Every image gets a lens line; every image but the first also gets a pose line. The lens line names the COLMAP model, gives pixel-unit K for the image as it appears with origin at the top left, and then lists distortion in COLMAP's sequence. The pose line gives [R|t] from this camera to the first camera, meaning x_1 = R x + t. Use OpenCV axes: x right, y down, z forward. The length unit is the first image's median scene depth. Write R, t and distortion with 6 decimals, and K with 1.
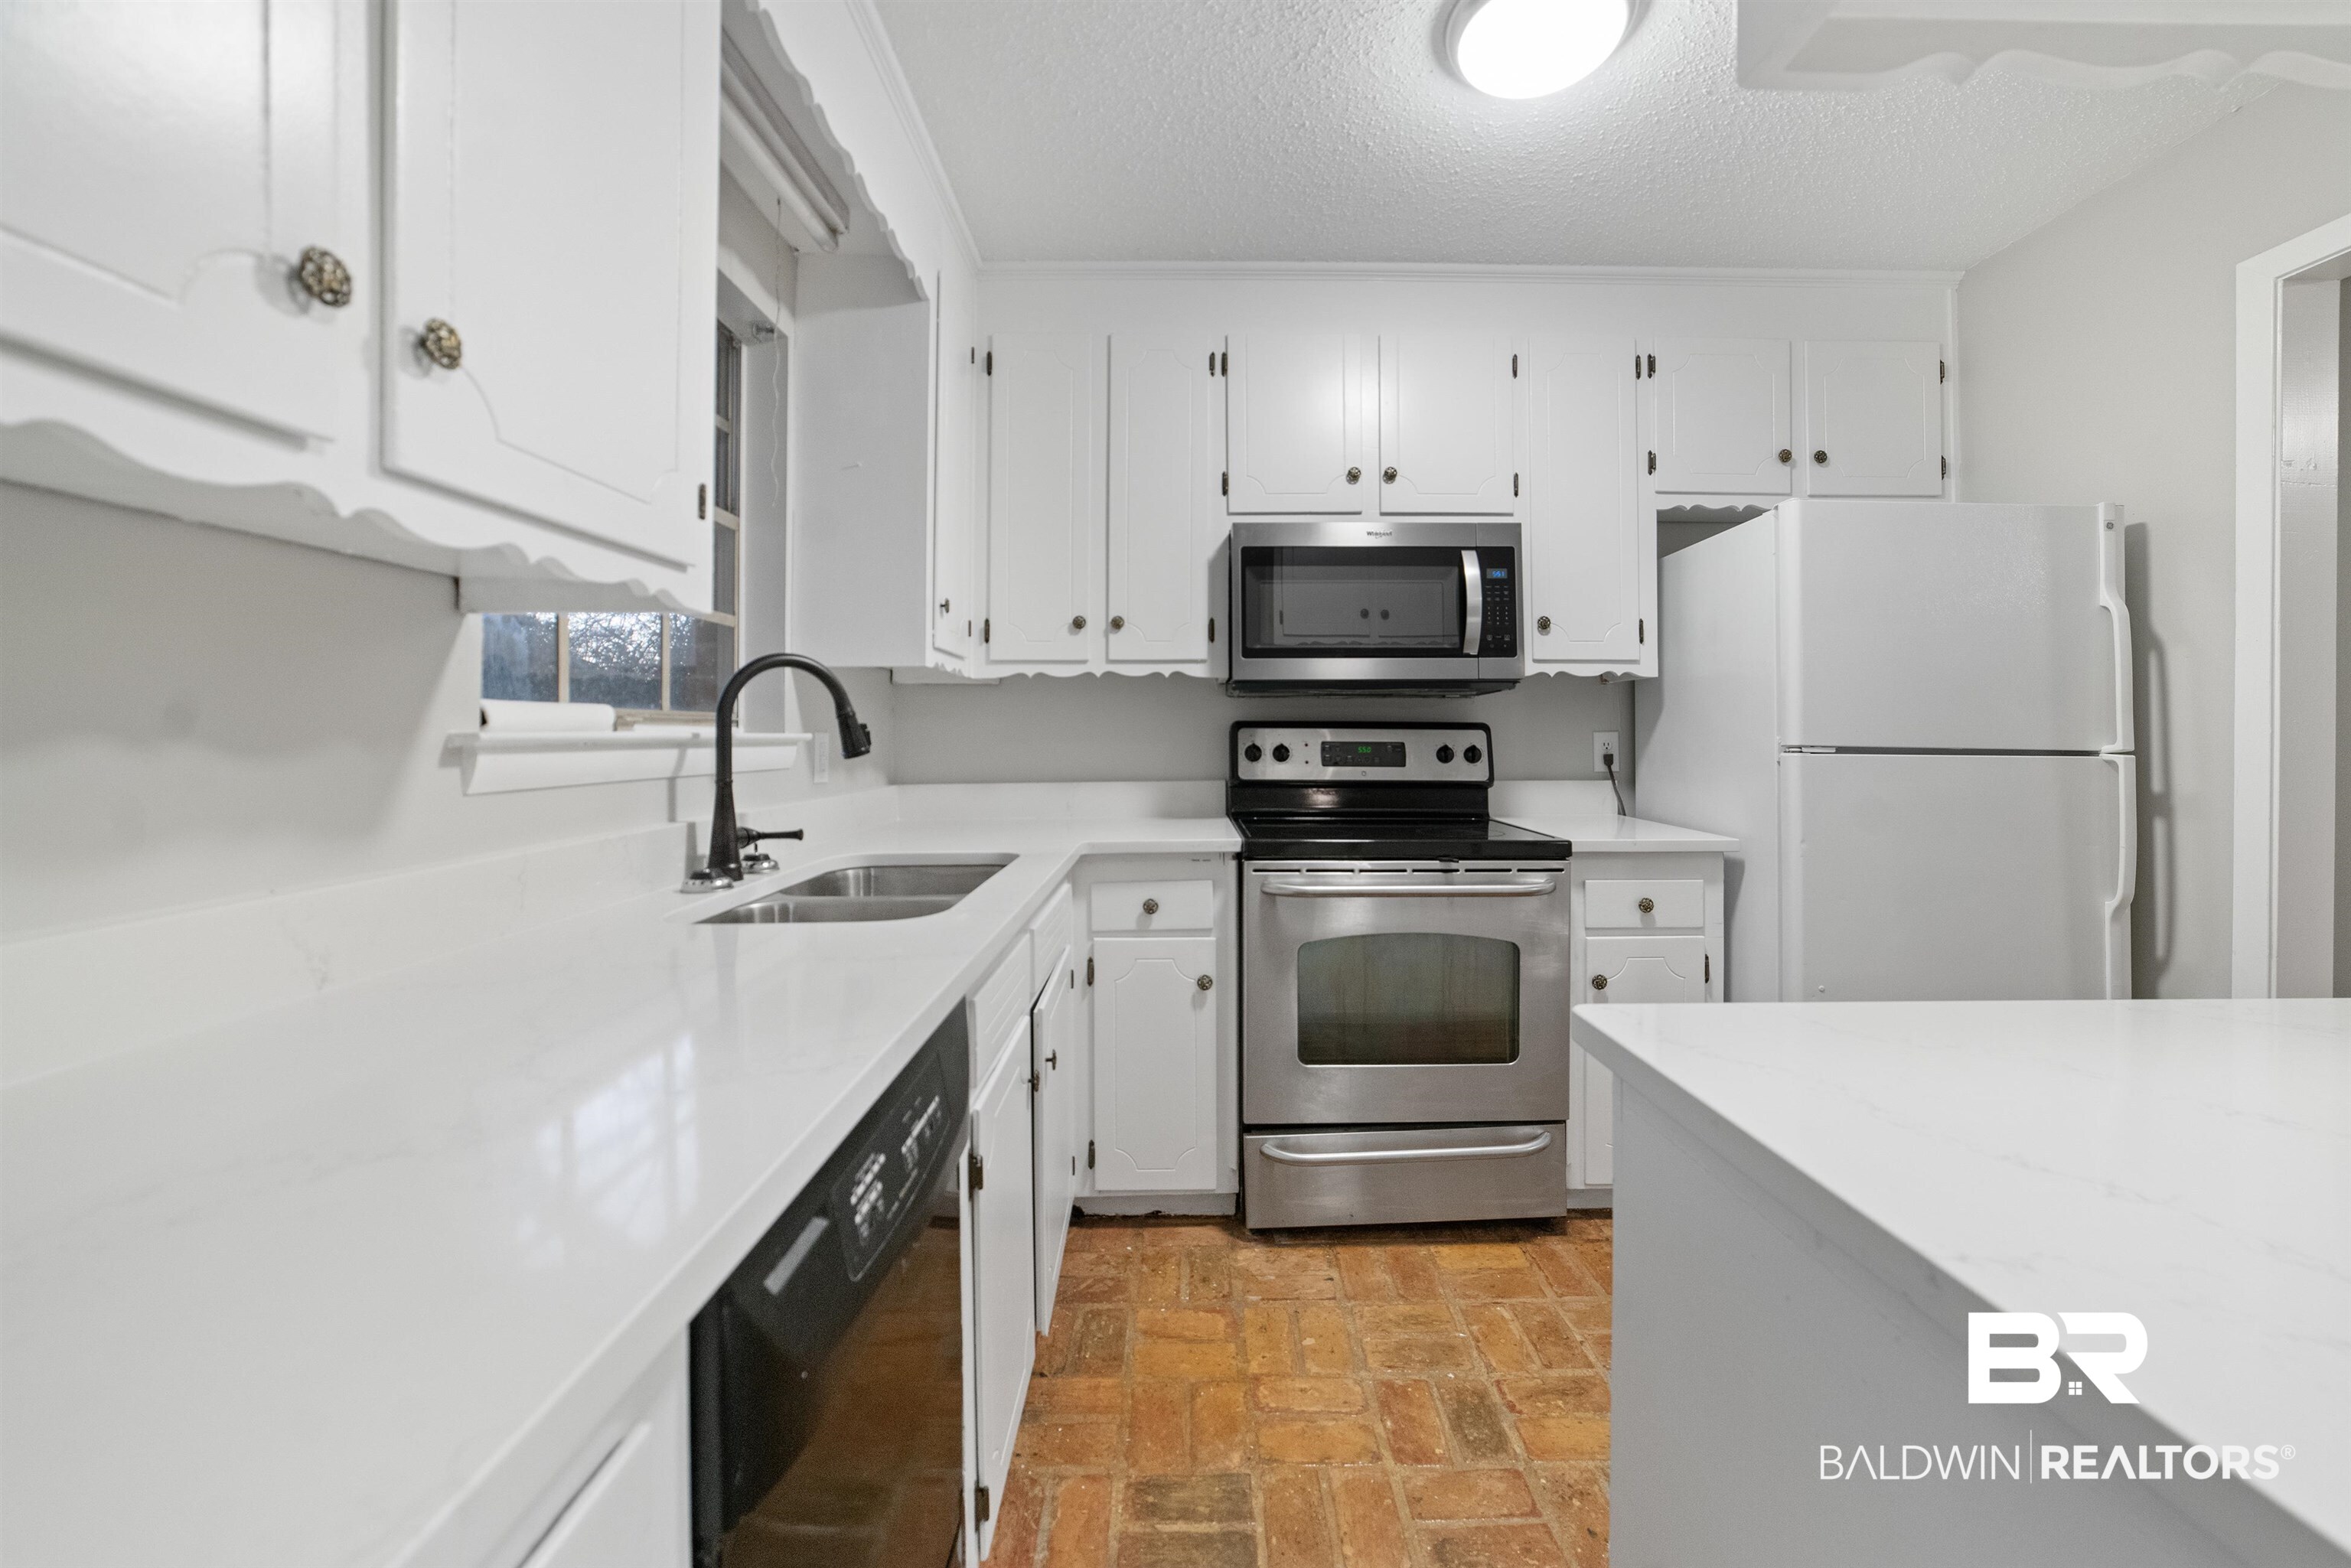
lens RADIAL K [[939.2, 0, 1189.5], [0, 939.2, 729.4], [0, 0, 1]] dist [-0.008599, -0.000040]
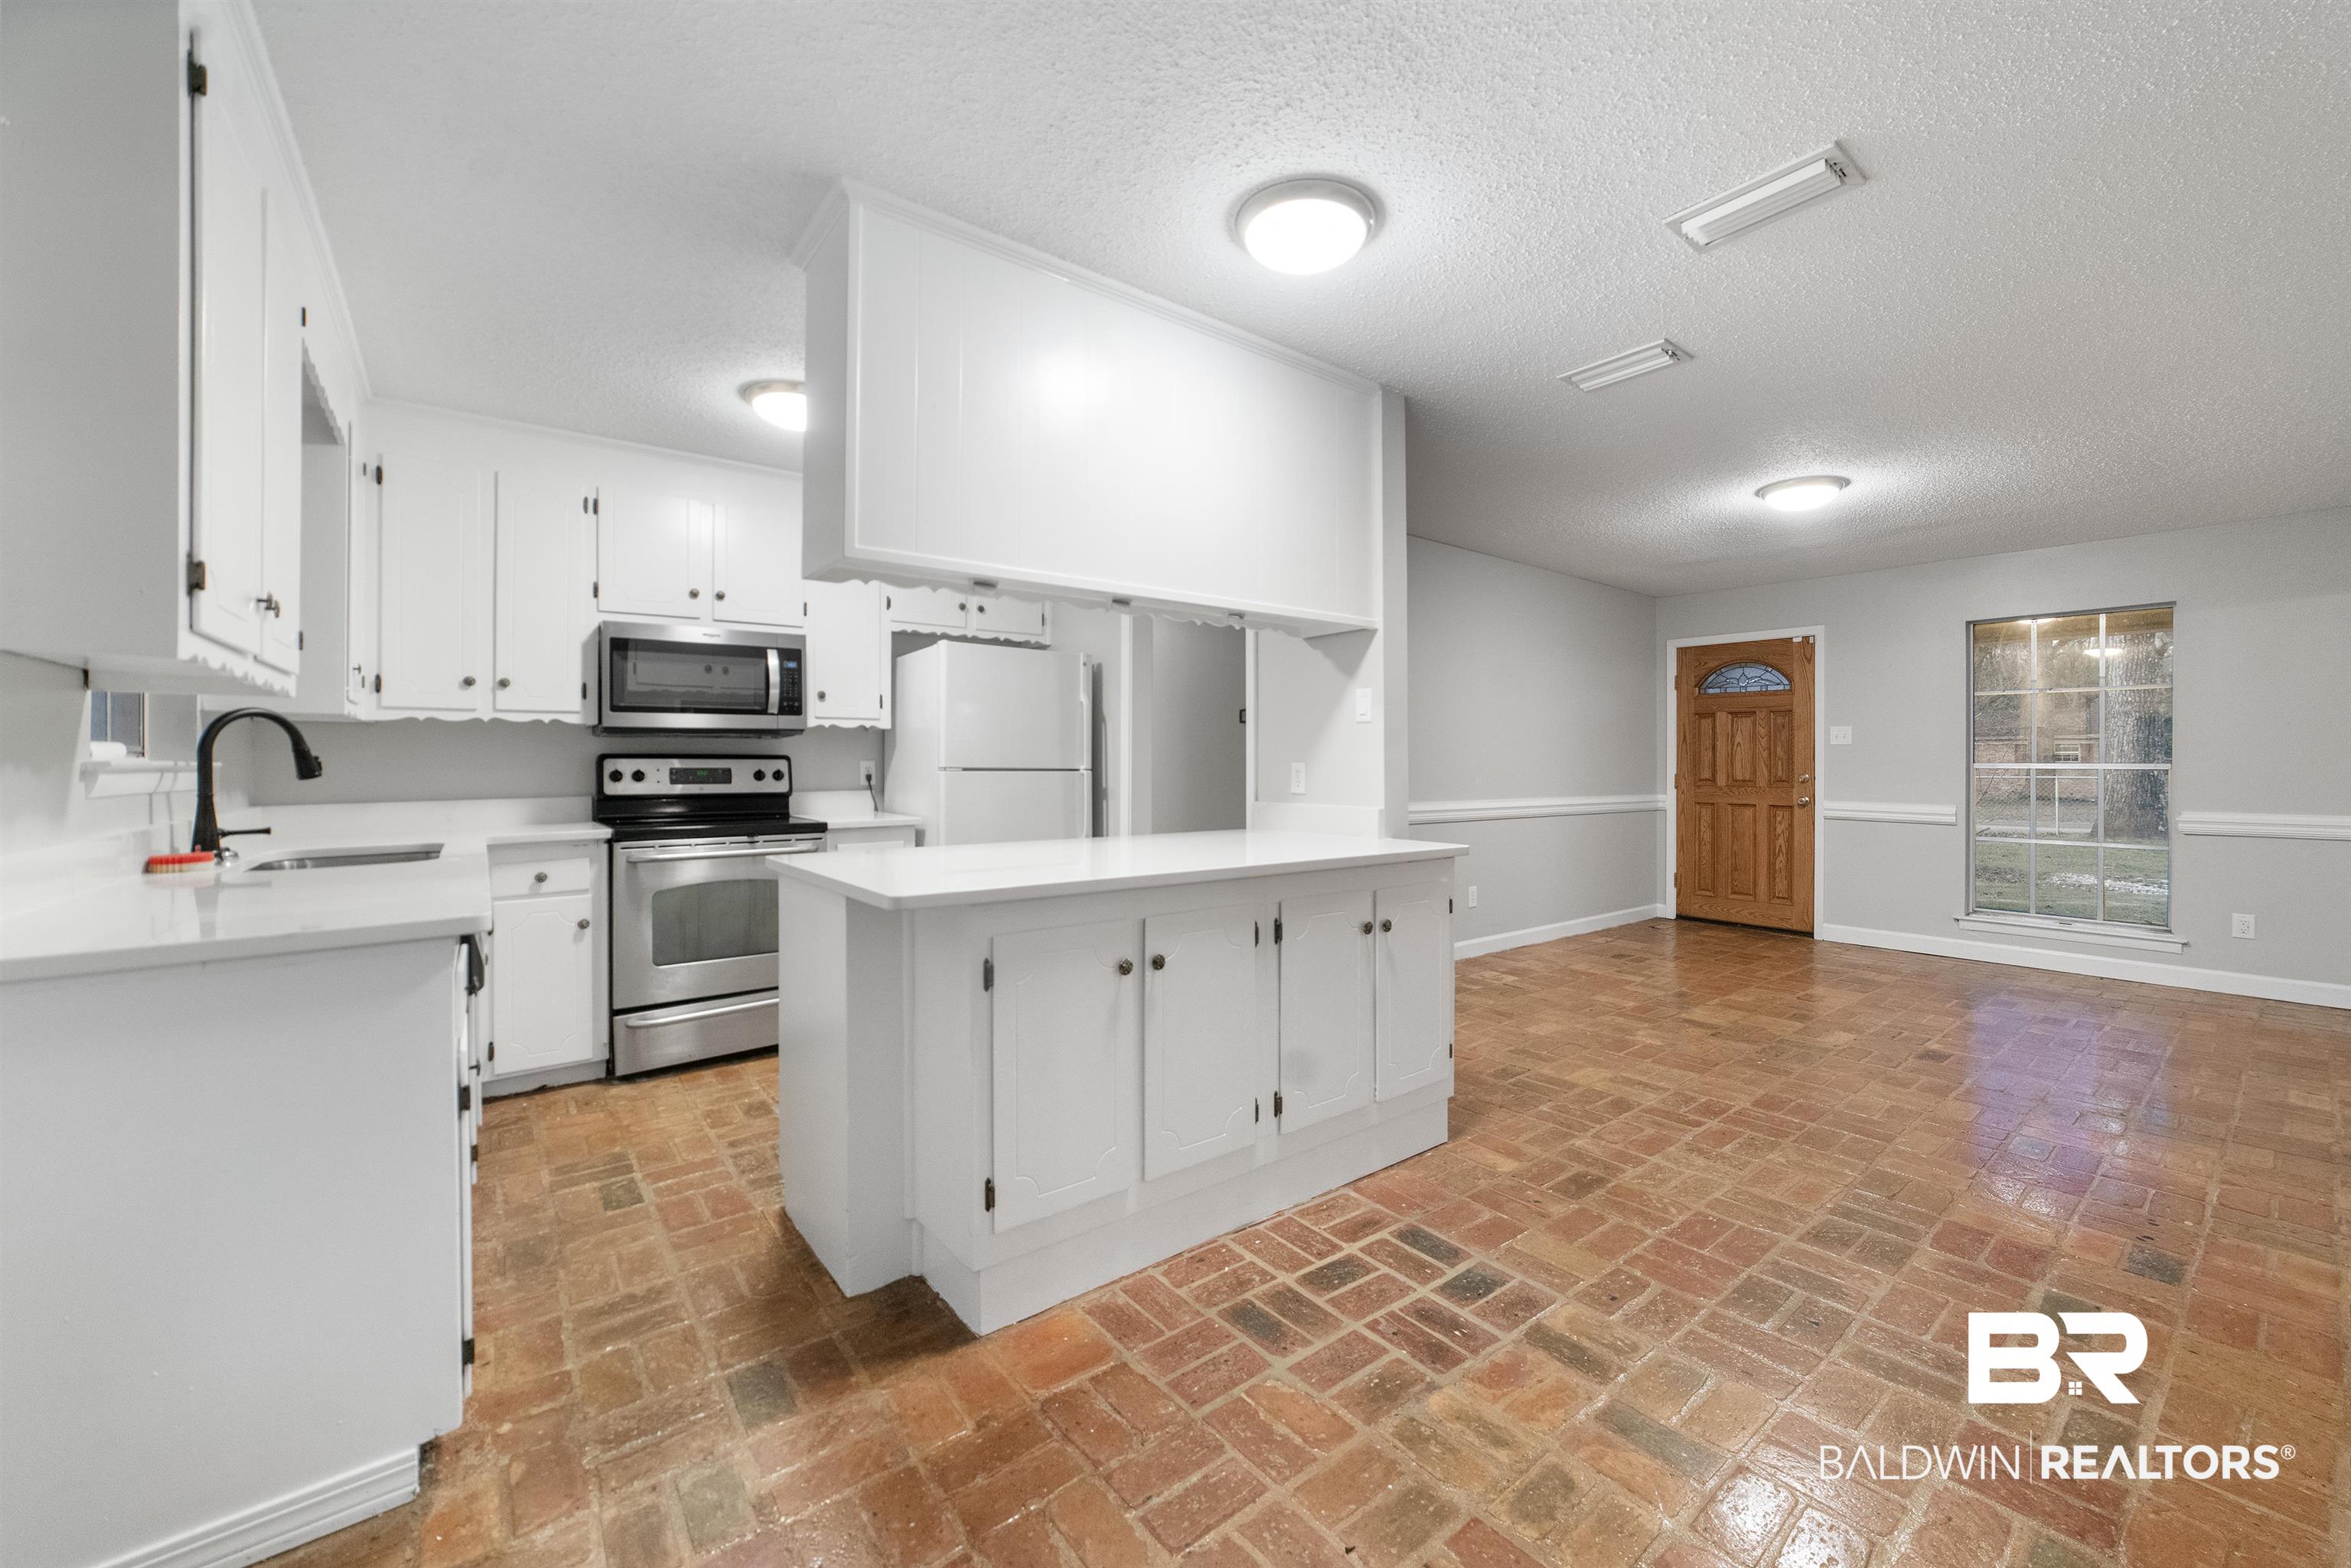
lens RADIAL K [[929.3, 0, 1186.5], [0, 929.3, 752.9], [0, 0, 1]] dist [-0.006900, 0.000431]
pose [[0.798524, 0.002716, 0.601957, -0.107468], [0.002037, 0.999972, -0.007215, 0.002312], [-0.601960, 0.006988, 0.798496, -0.793509]]
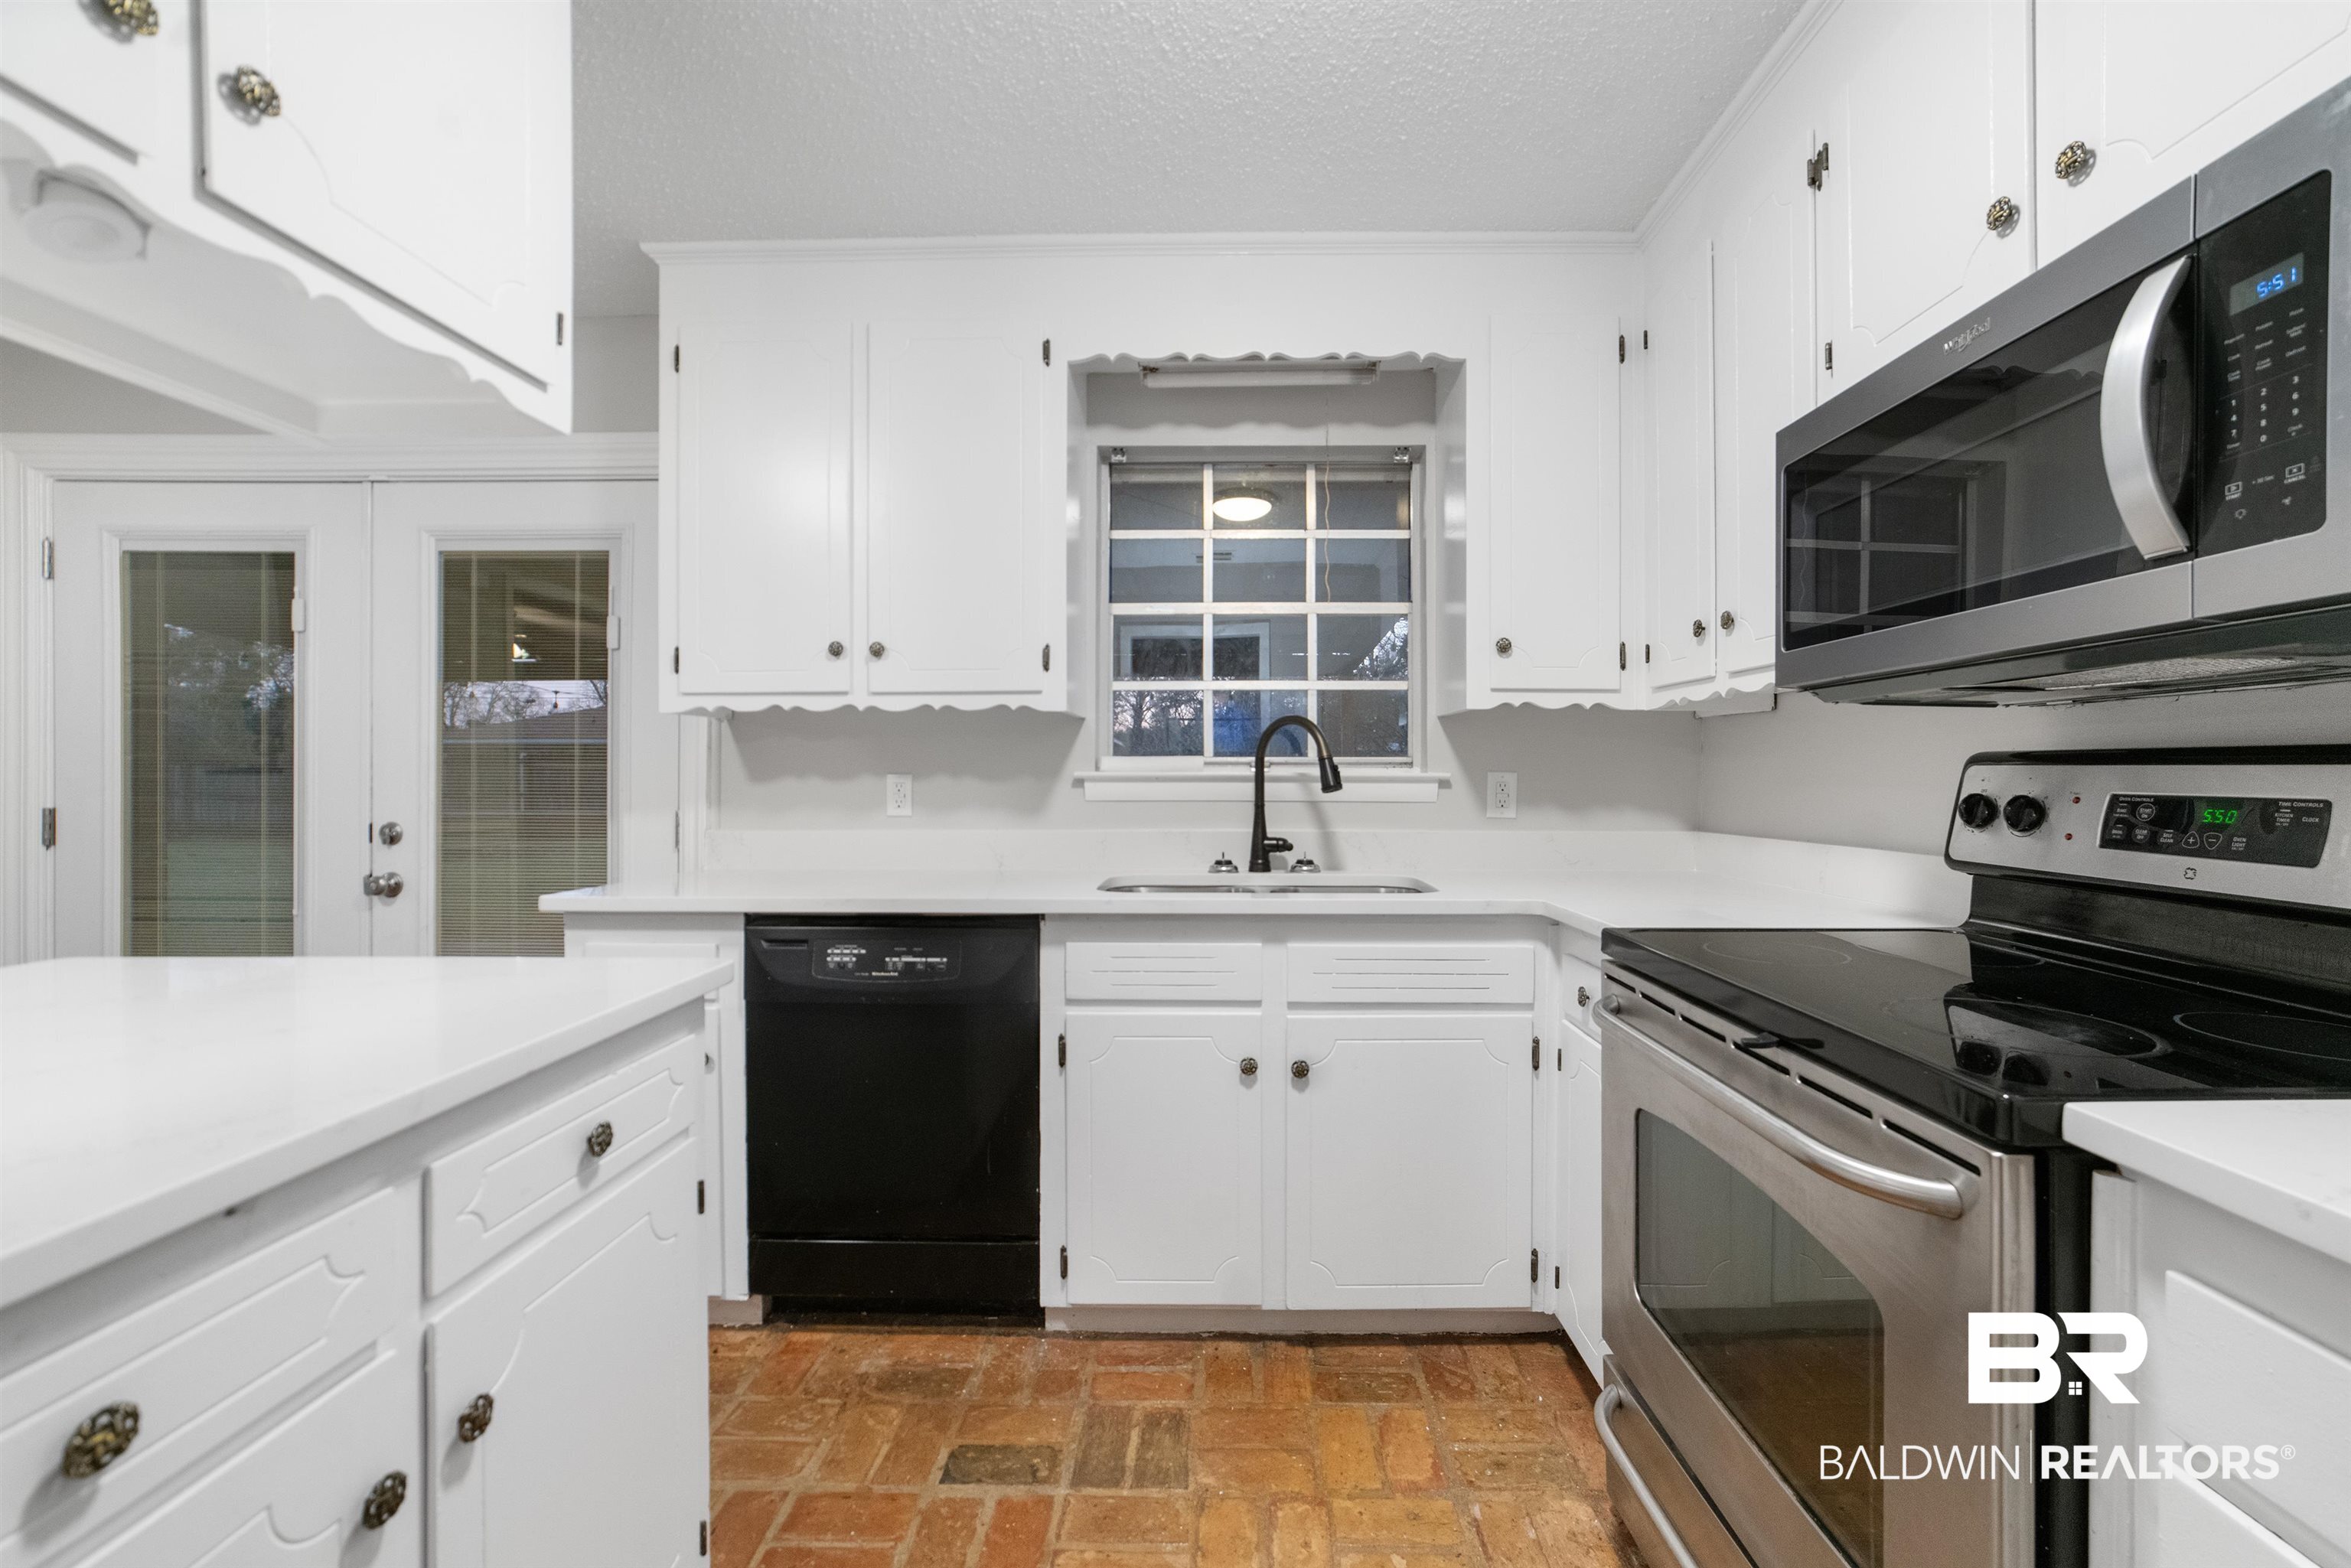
lens RADIAL K [[925.4, 0, 1210.3], [0, 925.4, 812.7], [0, 0, 1]] dist [-0.019845, 0.014654]
pose [[-0.022899, 0.041954, -0.998857, 0.696970], [0.000772, 0.999120, 0.041947, 0.004380], [0.999737, 0.000190, -0.022911, 0.696779]]
